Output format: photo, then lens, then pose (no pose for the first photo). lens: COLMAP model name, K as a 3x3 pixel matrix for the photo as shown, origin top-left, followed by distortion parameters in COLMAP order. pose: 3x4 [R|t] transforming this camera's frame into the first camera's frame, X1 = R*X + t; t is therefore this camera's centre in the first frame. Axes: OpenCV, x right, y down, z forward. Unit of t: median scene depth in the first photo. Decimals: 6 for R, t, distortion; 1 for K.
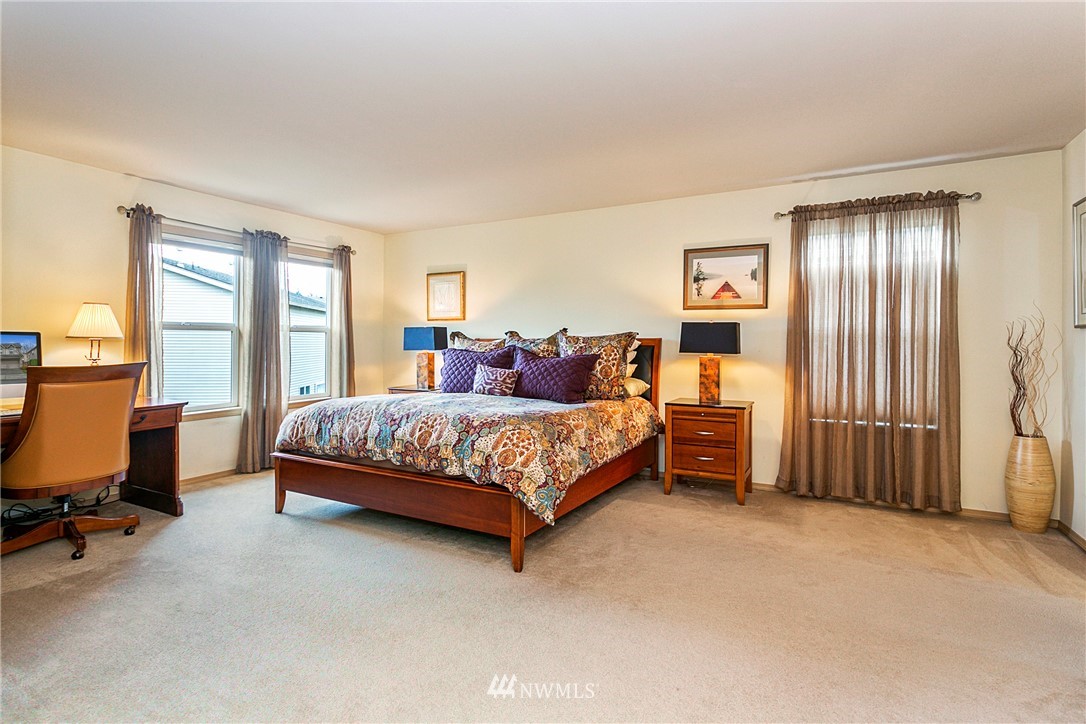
lens RADIAL K [[536.1, 0, 547.4], [0, 536.1, 351.1], [0, 0, 1]] dist [0.005431, 0.000464]
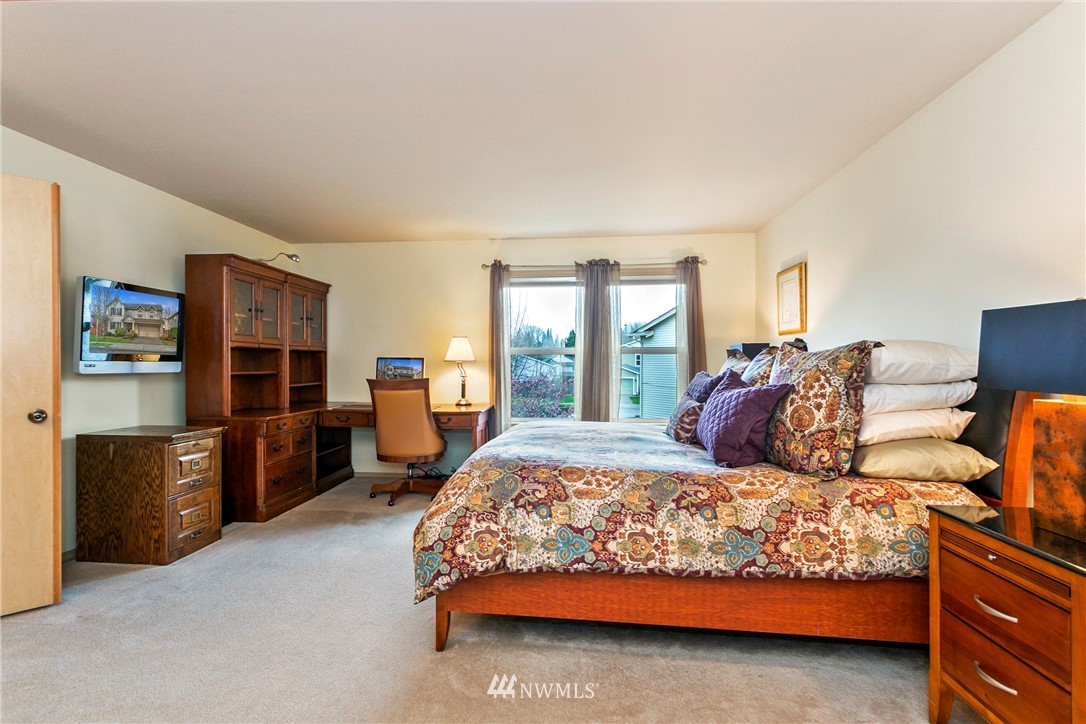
lens RADIAL K [[560.0, 0, 549.4], [0, 560.0, 356.9], [0, 0, 1]] dist [-0.001845, 0.000013]
pose [[0.374047, -0.012975, -0.927319, 0.525072], [-0.015380, 0.999678, -0.020191, -0.007085], [0.927282, 0.021815, 0.373727, 0.559096]]
